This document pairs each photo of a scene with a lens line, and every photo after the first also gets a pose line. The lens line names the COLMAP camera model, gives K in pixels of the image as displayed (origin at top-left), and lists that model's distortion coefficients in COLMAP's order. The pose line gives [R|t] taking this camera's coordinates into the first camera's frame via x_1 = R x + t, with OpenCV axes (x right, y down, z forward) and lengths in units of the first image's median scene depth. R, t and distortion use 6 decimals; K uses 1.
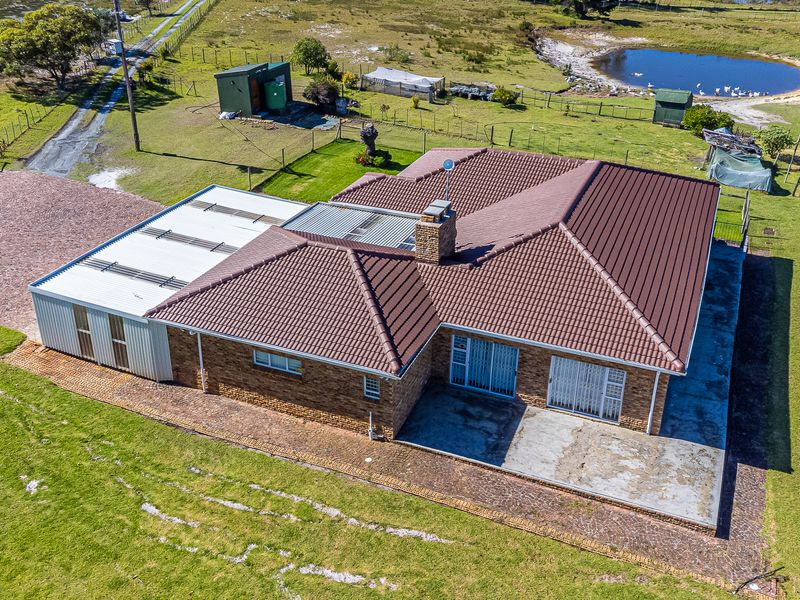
lens RADIAL K [[792.4, 0, 400.1], [0, 792.4, 302.2], [0, 0, 1]] dist [0.045622, 0.000000]
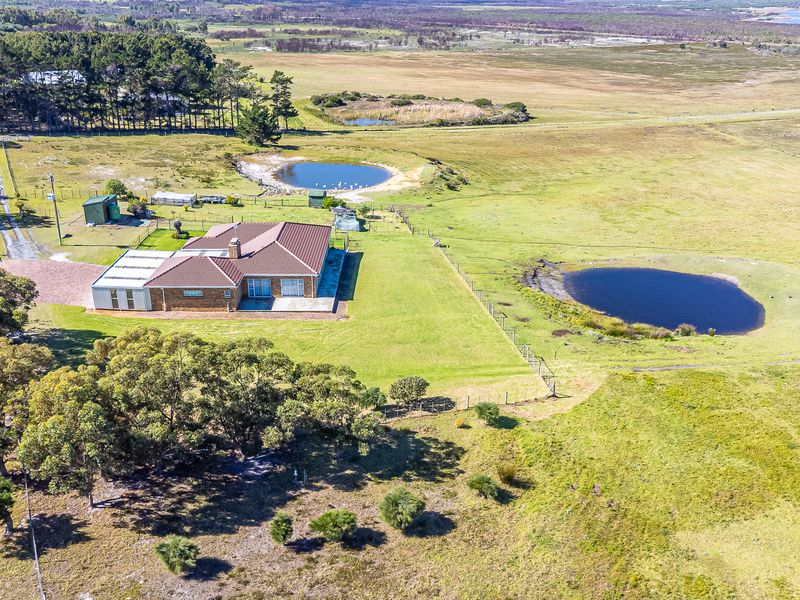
lens RADIAL K [[792.4, 0, 401.8], [0, 792.4, 299.0], [0, 0, 1]] dist [0.045622, 0.000000]
pose [[0.921957, -0.143418, 0.359758, -0.228269], [0.184877, 0.979215, -0.083422, 0.220154], [-0.340316, 0.143422, 0.929309, -0.934096]]
